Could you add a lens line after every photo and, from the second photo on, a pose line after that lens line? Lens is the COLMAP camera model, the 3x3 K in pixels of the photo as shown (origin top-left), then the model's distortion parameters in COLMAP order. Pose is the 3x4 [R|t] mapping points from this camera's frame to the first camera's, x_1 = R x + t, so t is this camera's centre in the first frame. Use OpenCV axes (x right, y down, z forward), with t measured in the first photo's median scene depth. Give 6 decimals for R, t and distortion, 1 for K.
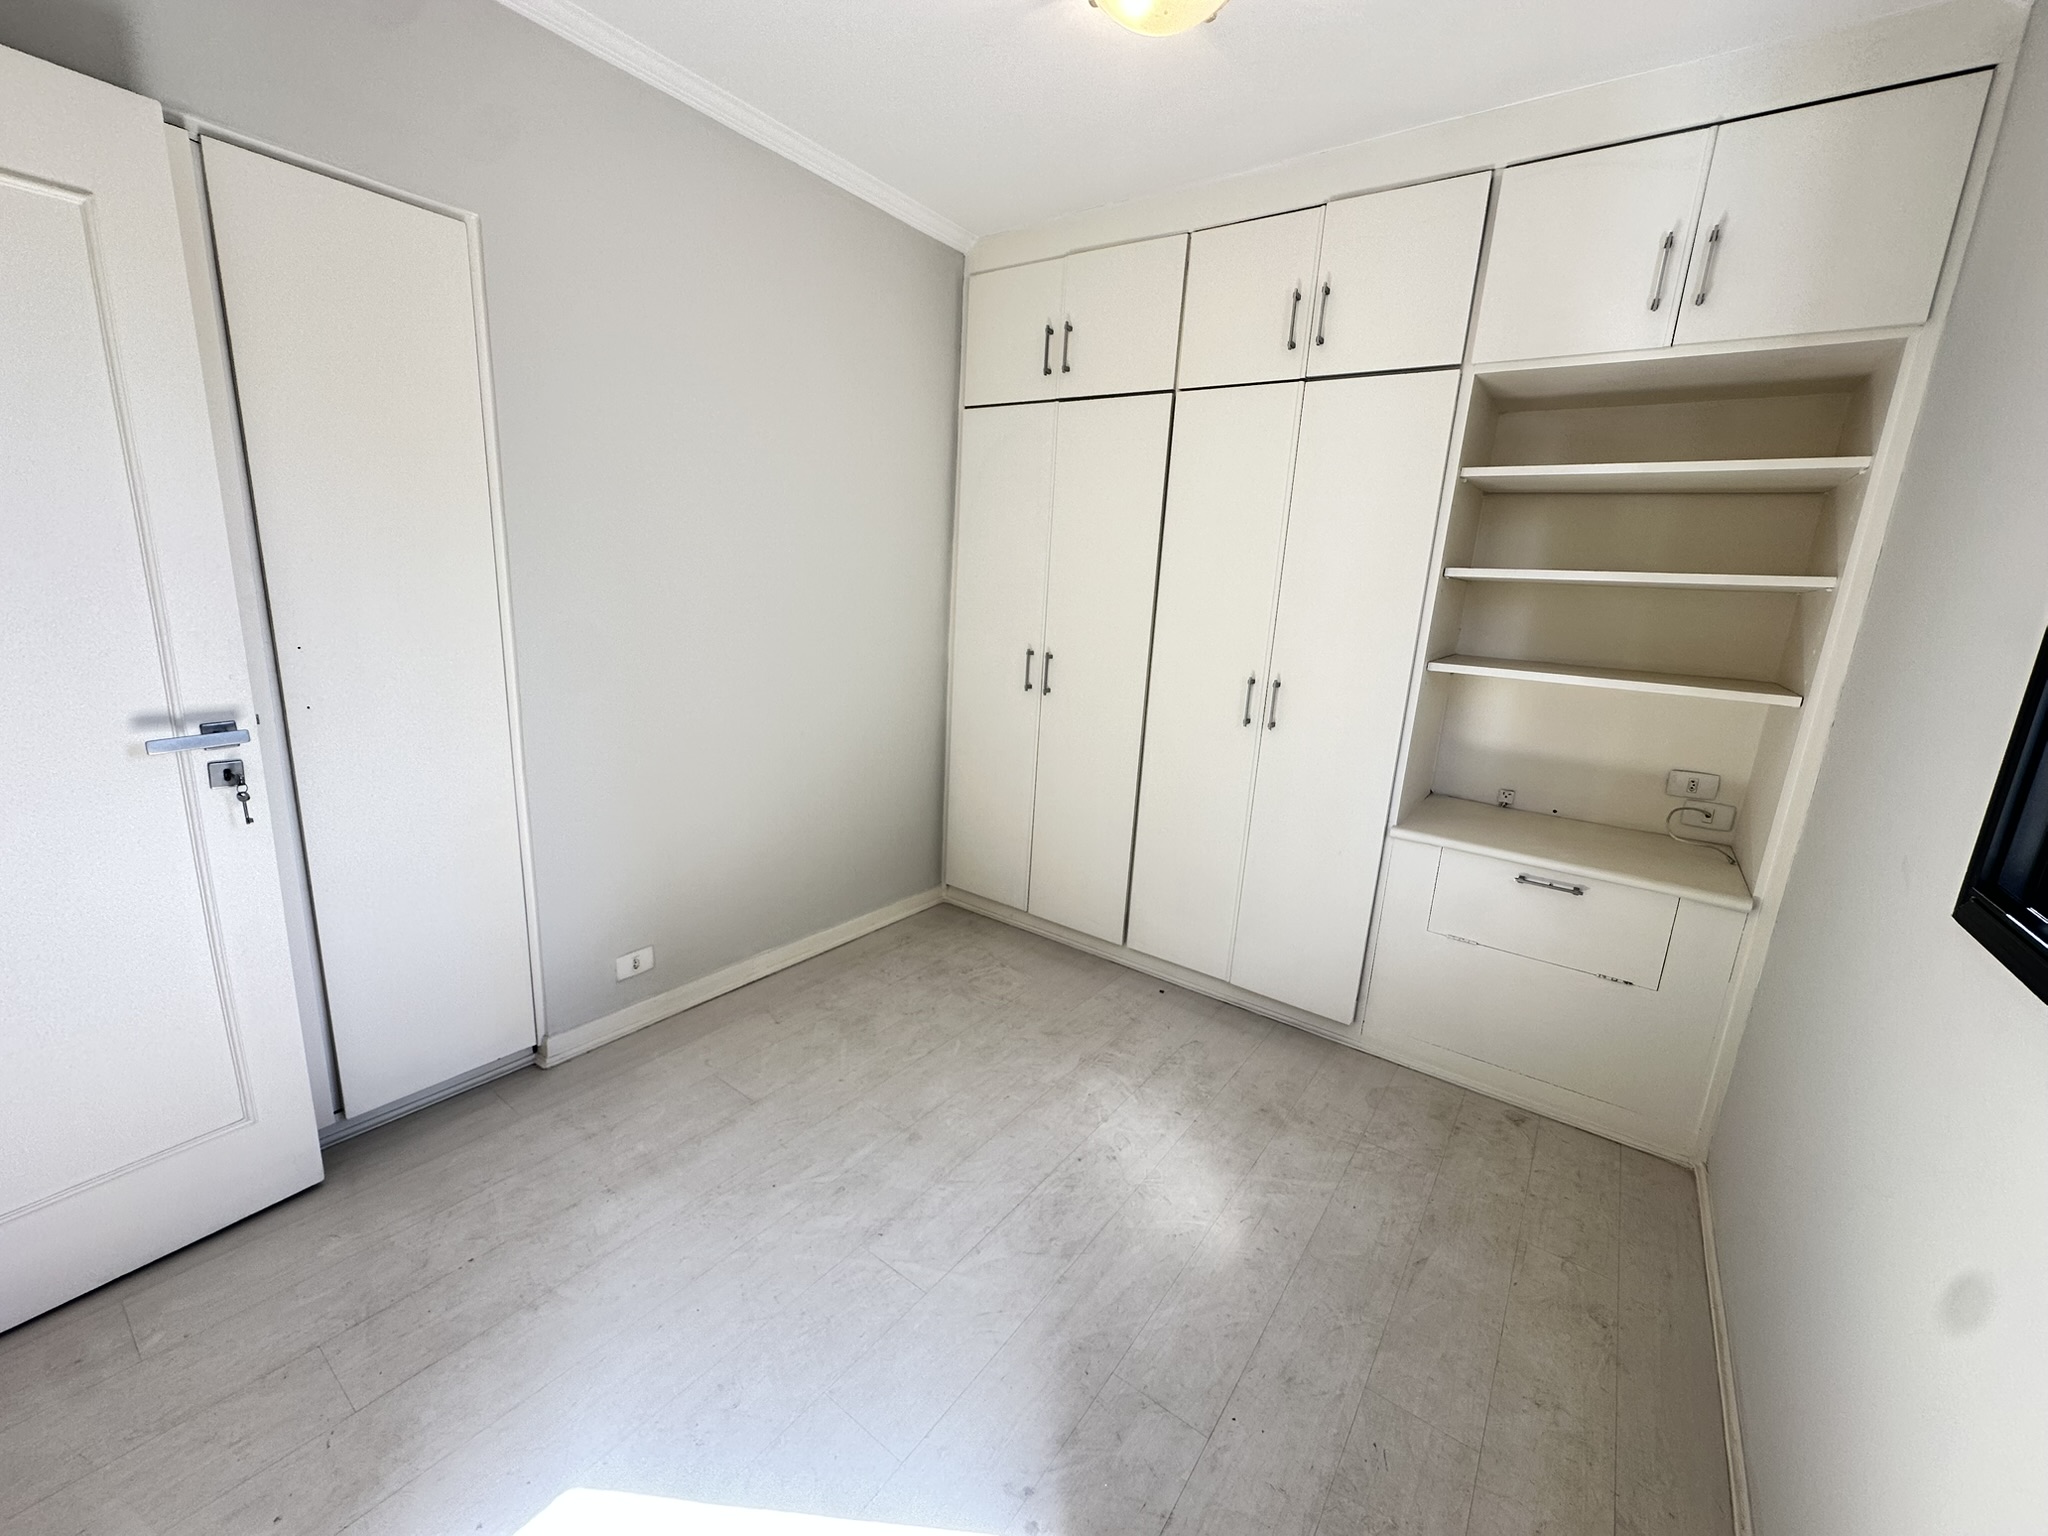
lens RADIAL K [[813.5, 0, 1027.0], [0, 813.5, 764.8], [0, 0, 1]] dist [-0.003998, 0.000074]
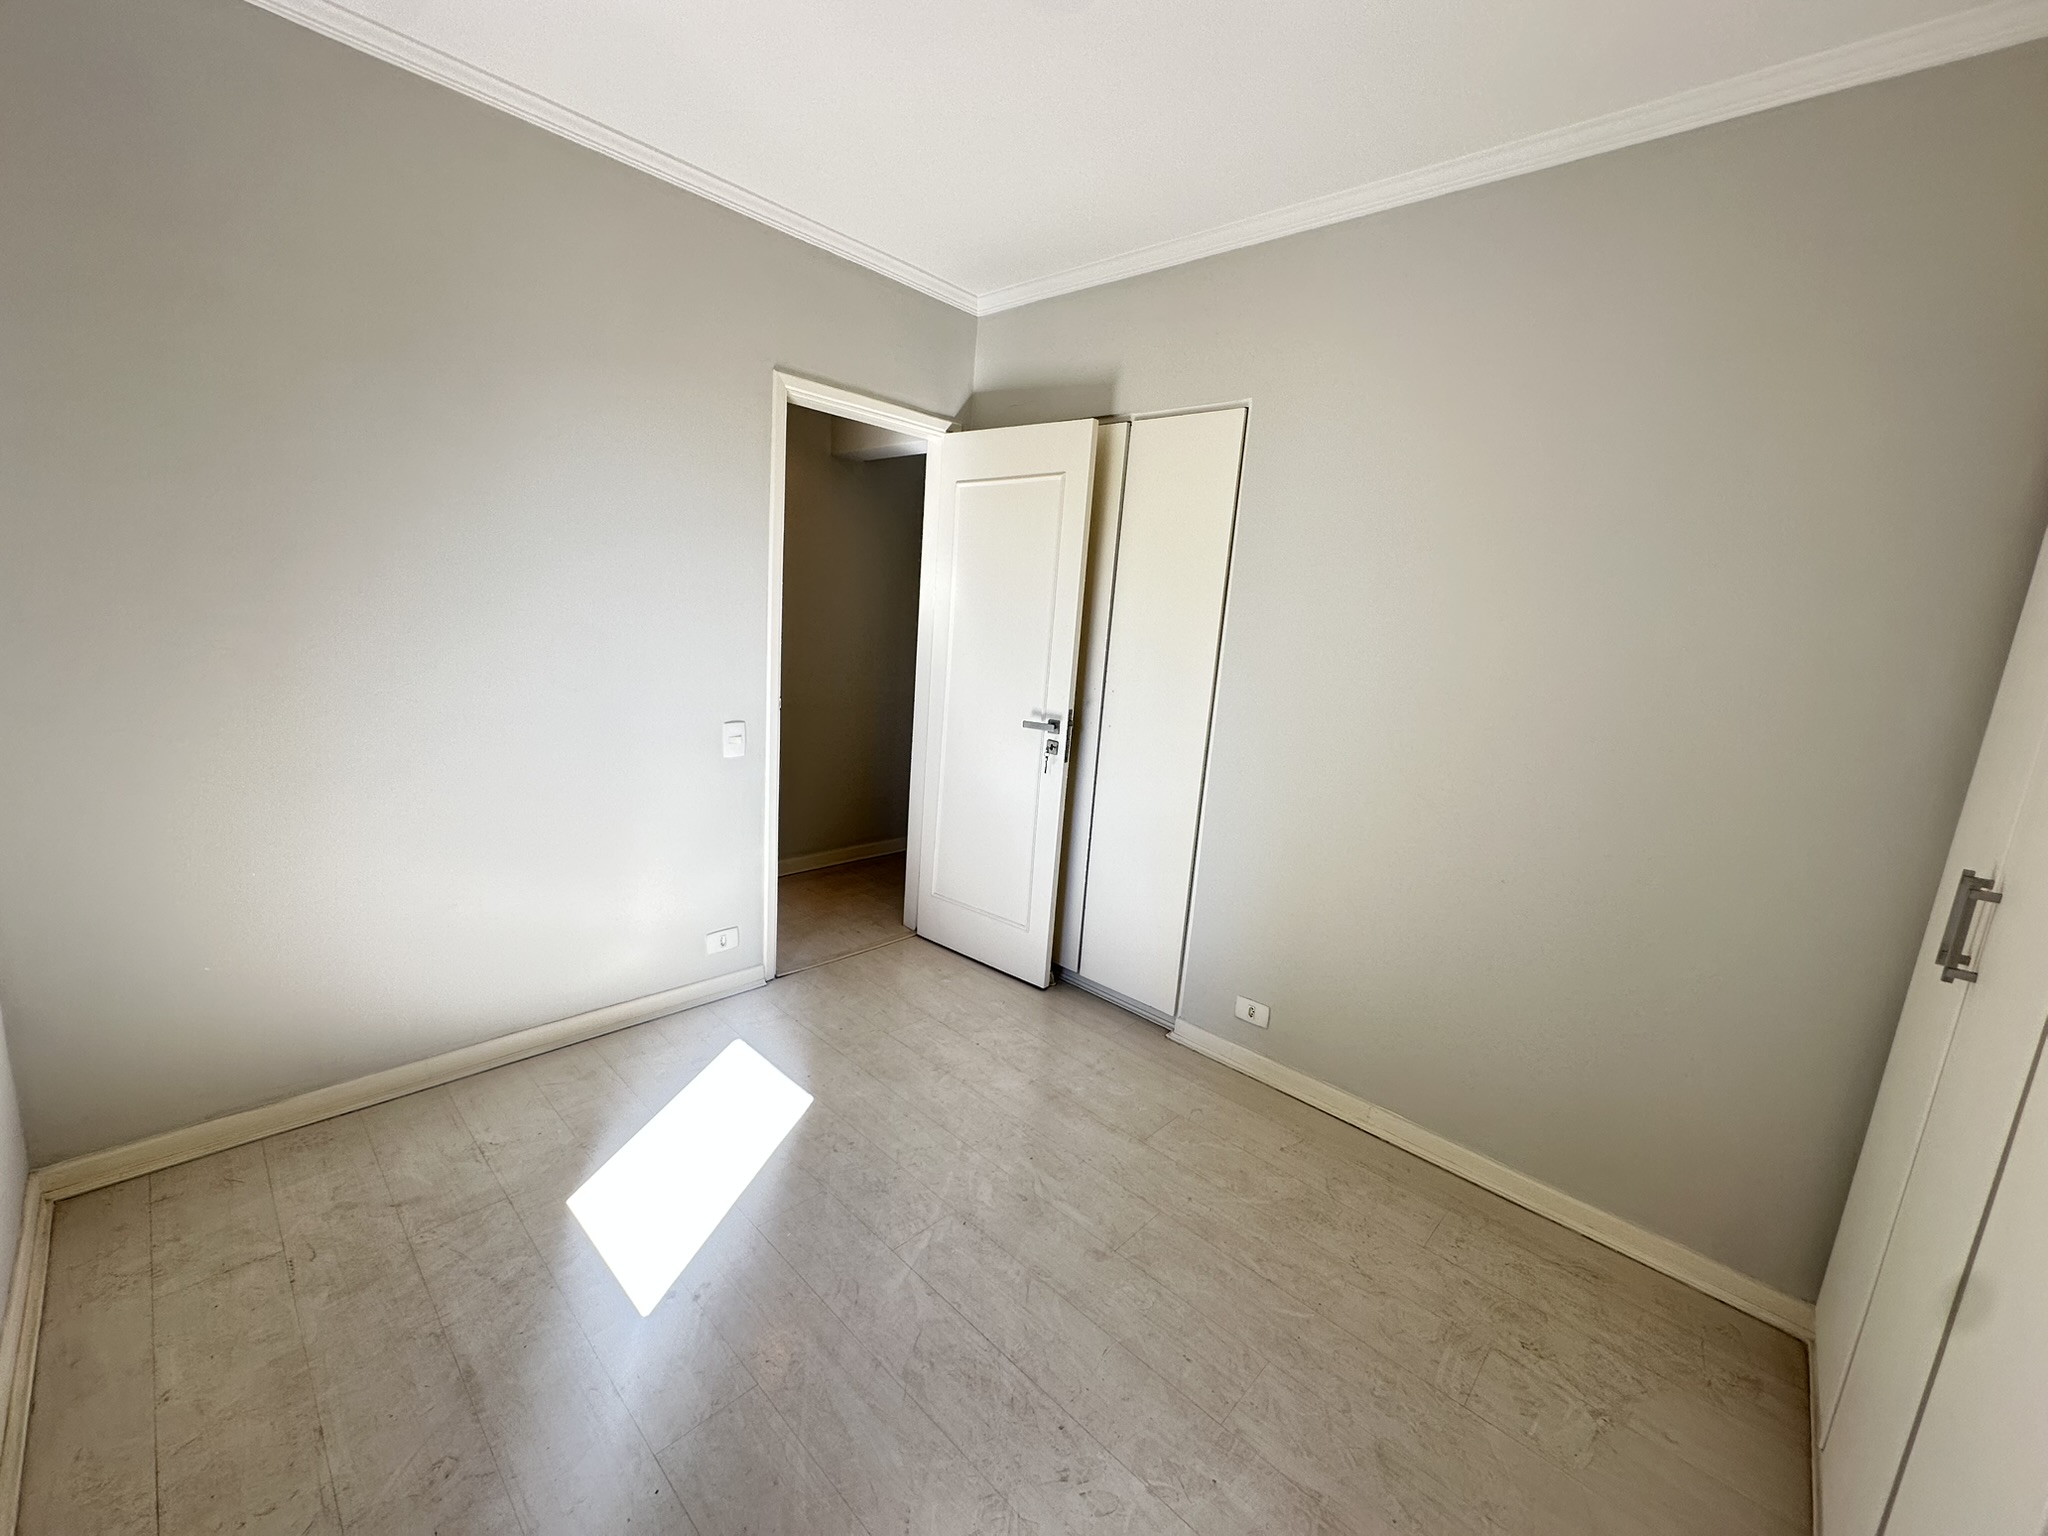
lens RADIAL K [[813.5, 0, 1028.1], [0, 813.5, 768.7], [0, 0, 1]] dist [-0.003998, 0.000074]
pose [[-0.119602, 0.118049, -0.985779, 0.631304], [-0.301612, 0.941659, 0.149359, -0.143951], [0.945899, 0.315186, -0.077019, 0.753713]]
